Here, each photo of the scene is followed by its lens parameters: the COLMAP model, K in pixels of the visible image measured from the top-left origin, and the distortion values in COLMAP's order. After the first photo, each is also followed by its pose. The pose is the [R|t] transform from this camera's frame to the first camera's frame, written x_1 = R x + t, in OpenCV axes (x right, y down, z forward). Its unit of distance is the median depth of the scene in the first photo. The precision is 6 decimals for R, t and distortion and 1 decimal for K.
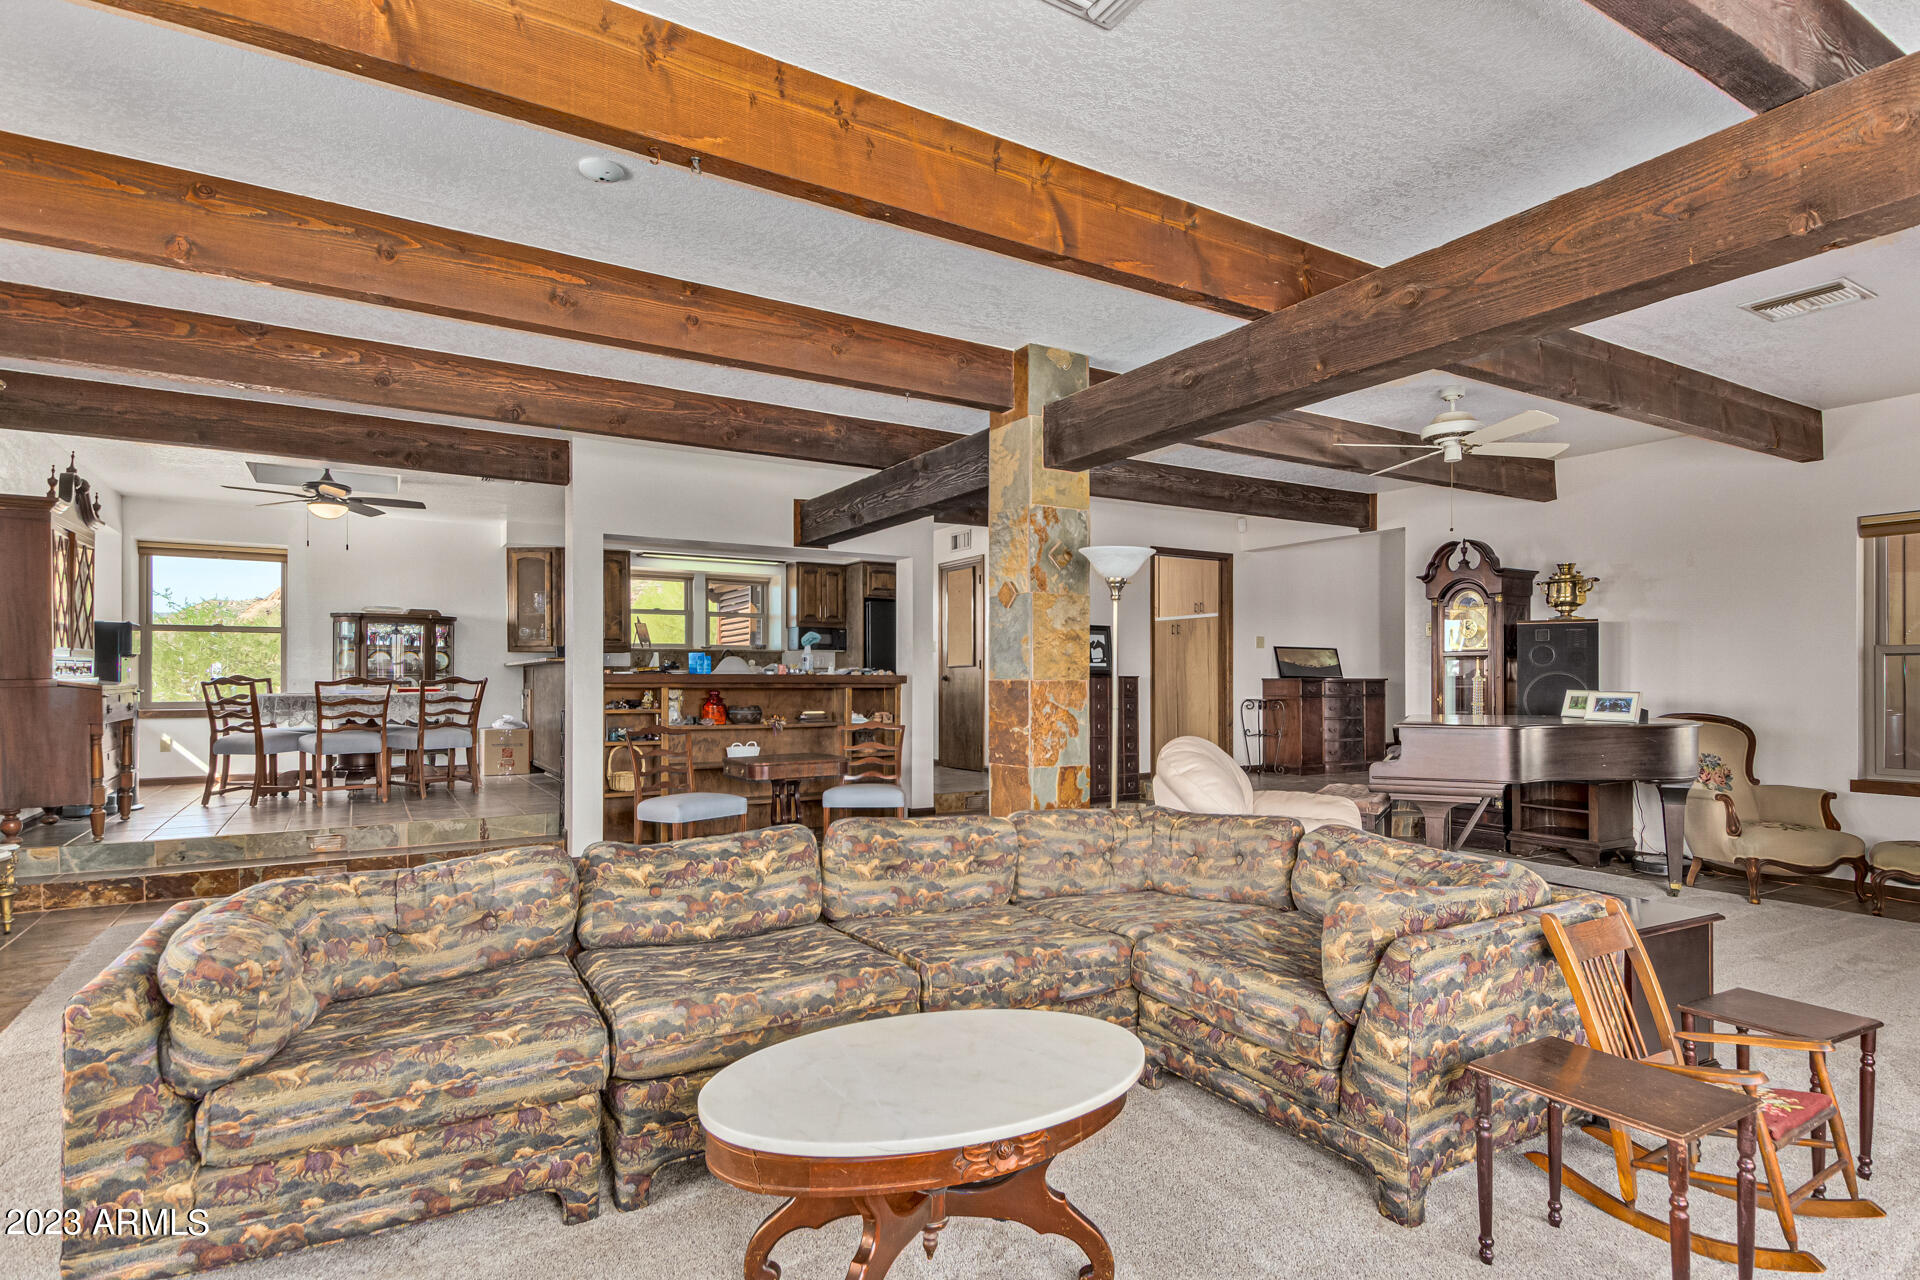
lens RADIAL K [[998.5, 0, 958.1], [0, 998.5, 681.3], [0, 0, 1]] dist [0.017126, -0.003783]
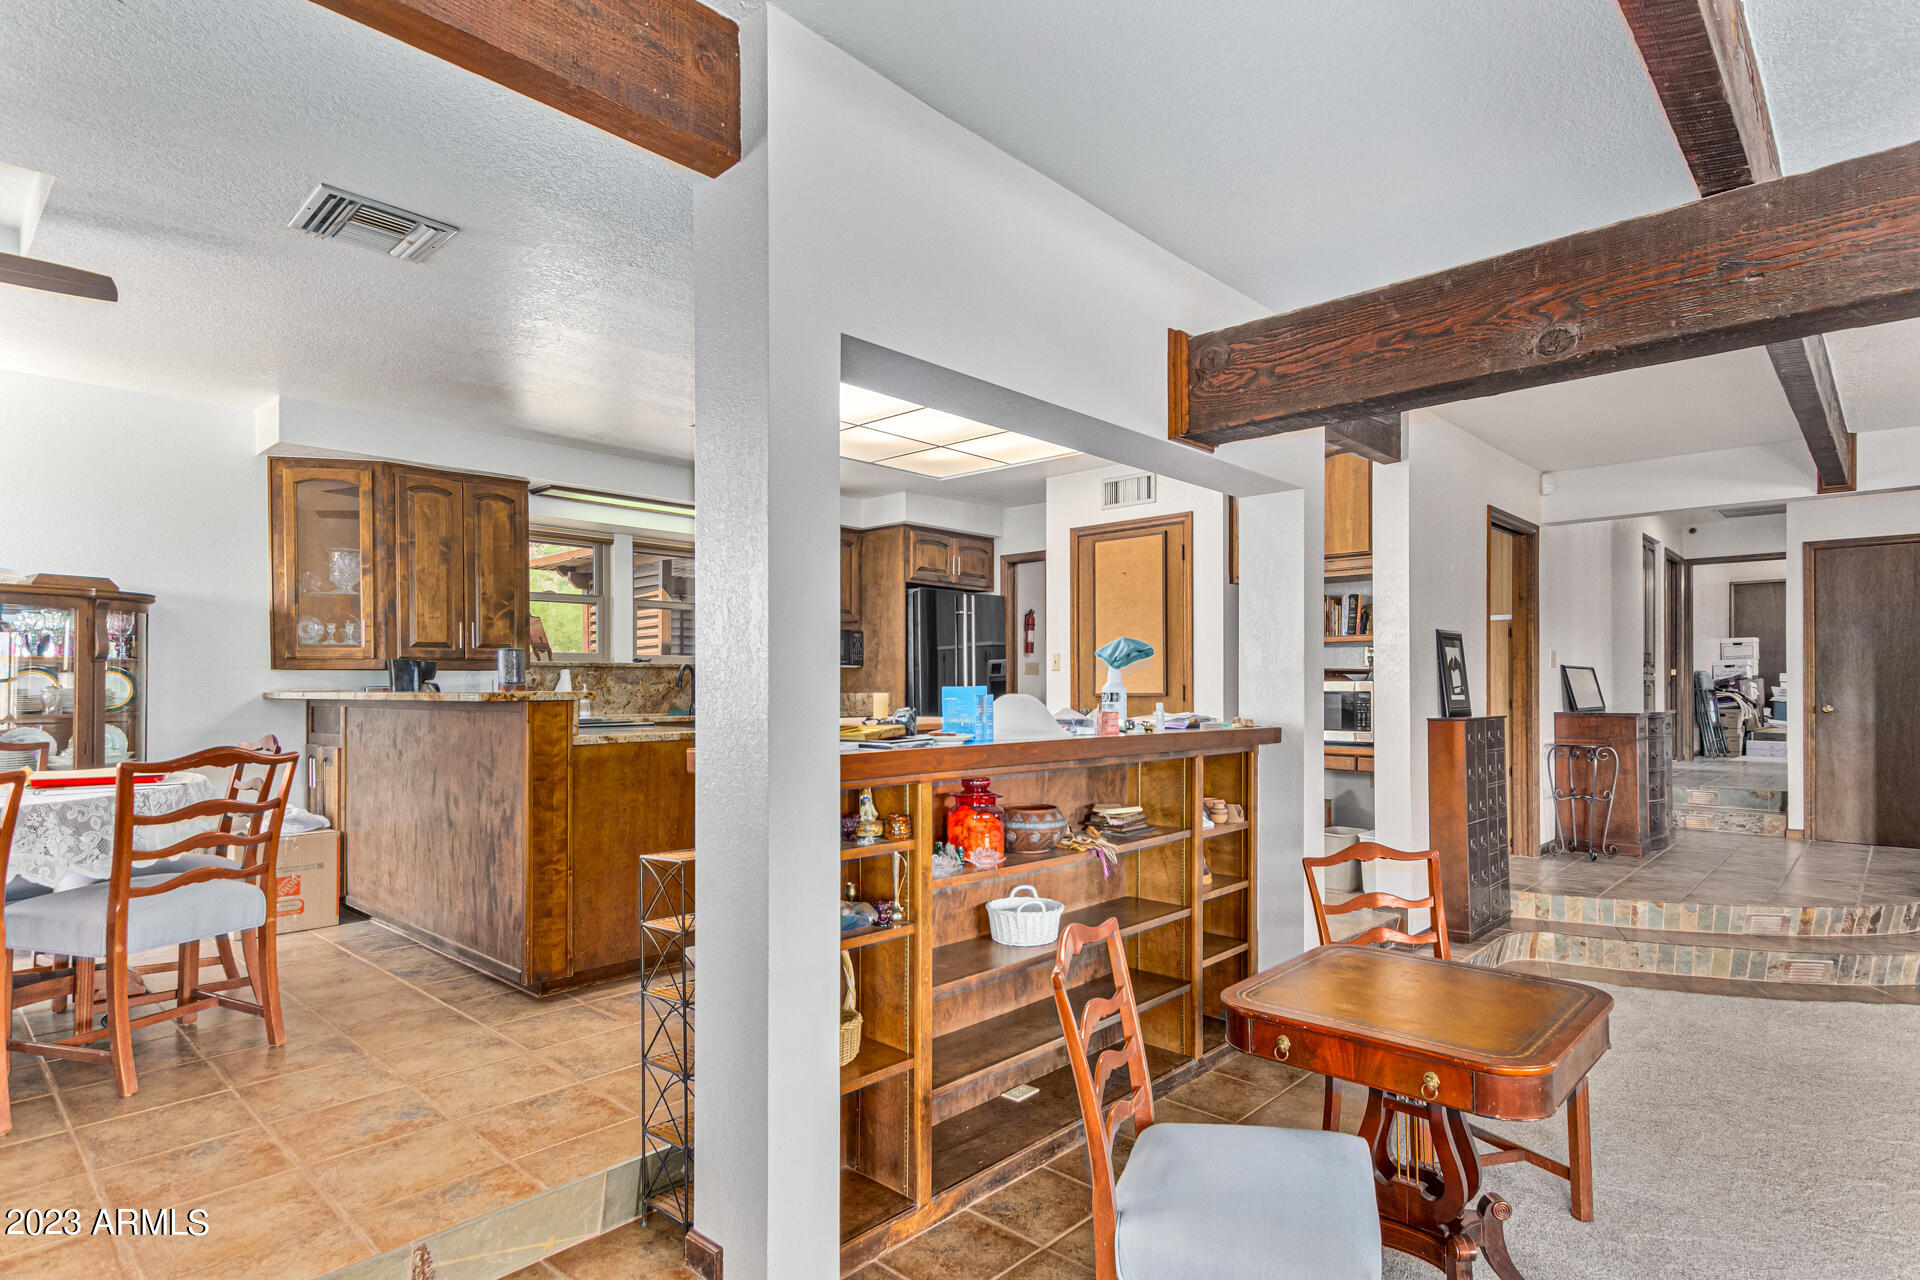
lens RADIAL K [[998.5, 0, 976.8], [0, 998.5, 681.9], [0, 0, 1]] dist [0.017126, -0.003783]
pose [[0.956078, -0.004589, 0.293076, -0.274991], [0.006563, 0.999962, -0.005752, -0.019063], [-0.293038, 0.007423, 0.956072, 0.446648]]
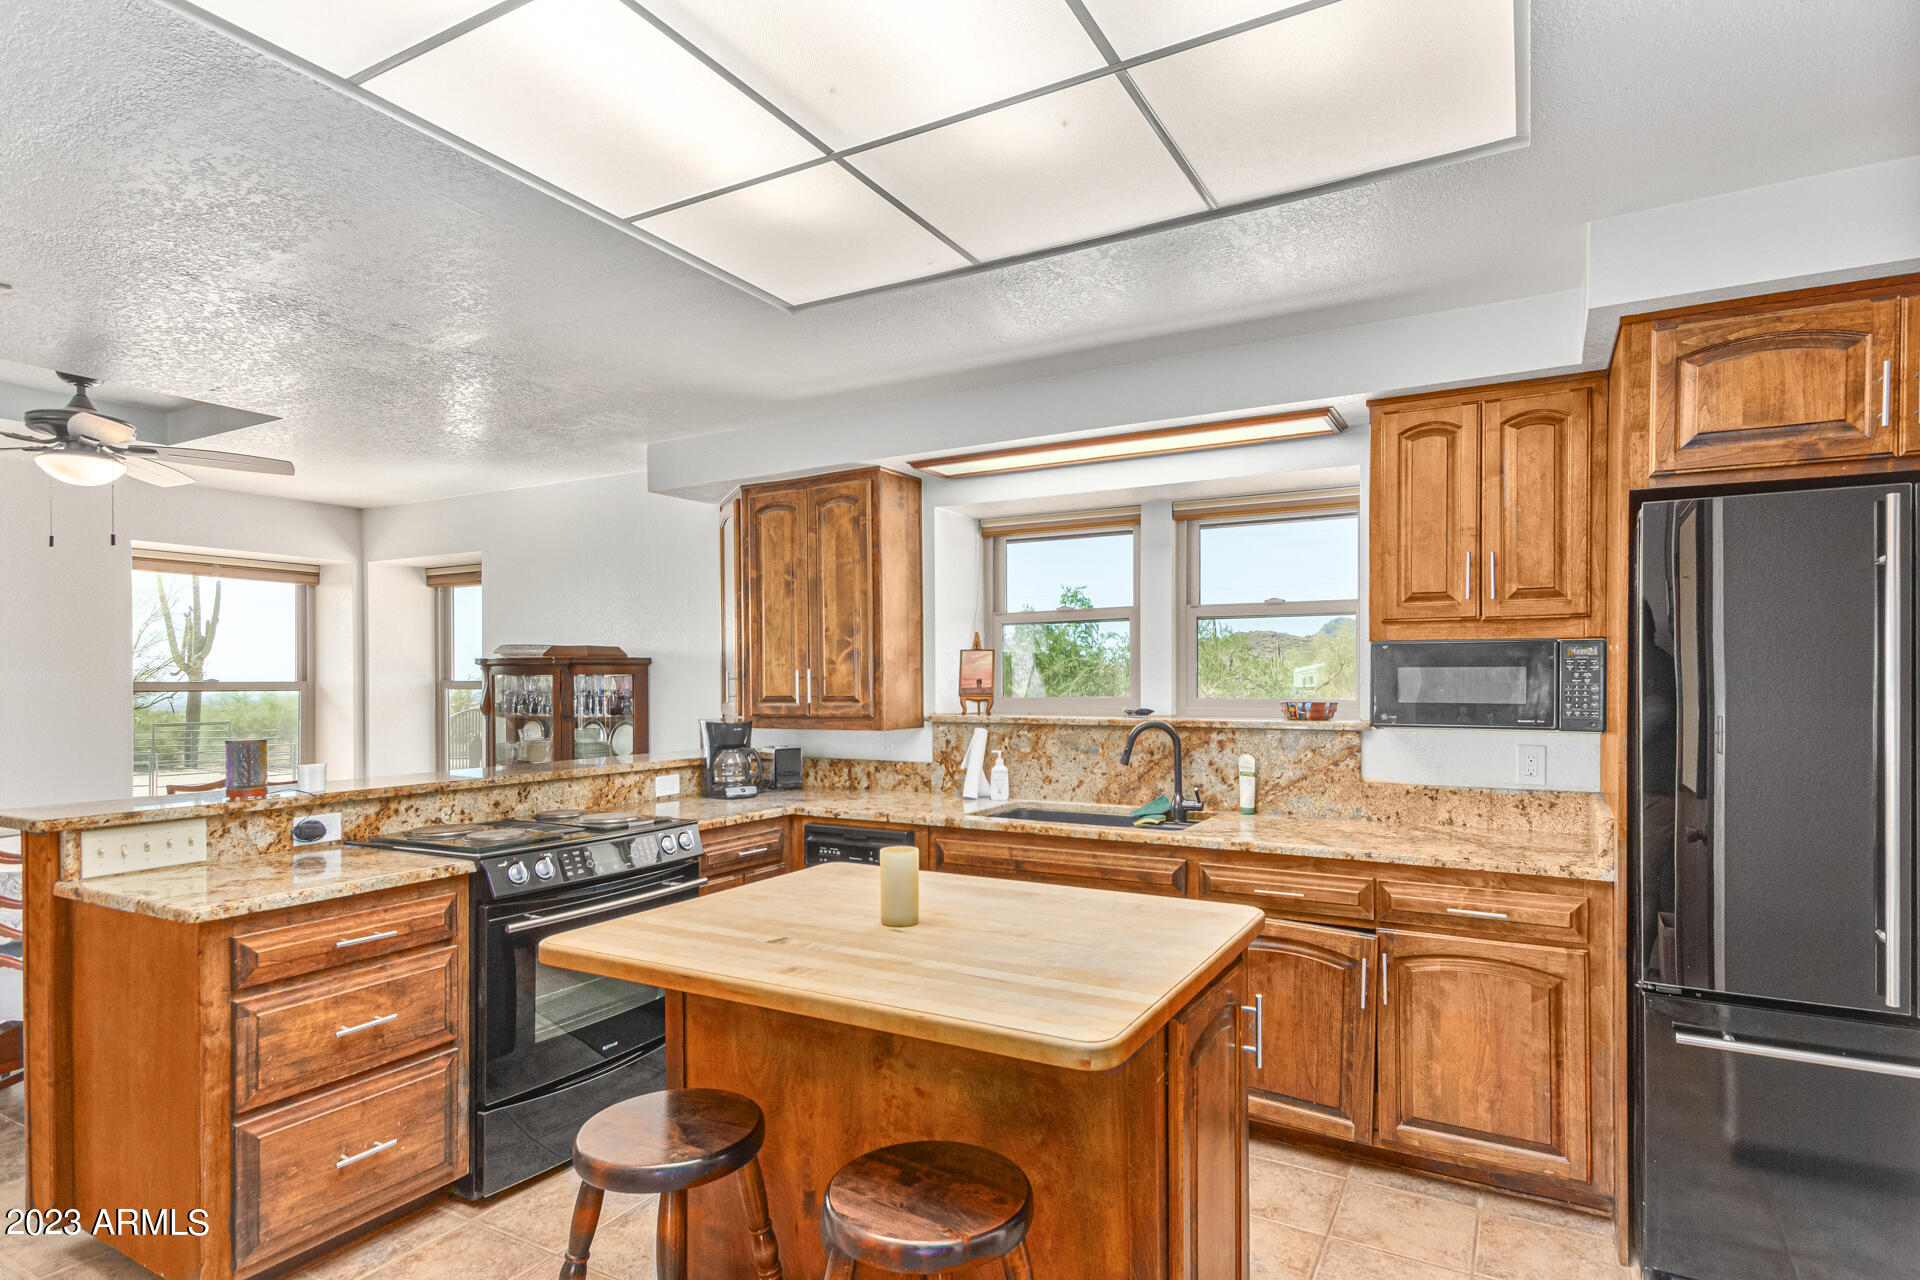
lens RADIAL K [[998.5, 0, 988.0], [0, 998.5, 682.1], [0, 0, 1]] dist [0.017126, -0.003783]
pose [[0.502789, -0.000220, -0.864409, 0.020456], [-0.000823, 0.999999, -0.000733, -0.050225], [0.864409, 0.001080, 0.502788, 0.899985]]
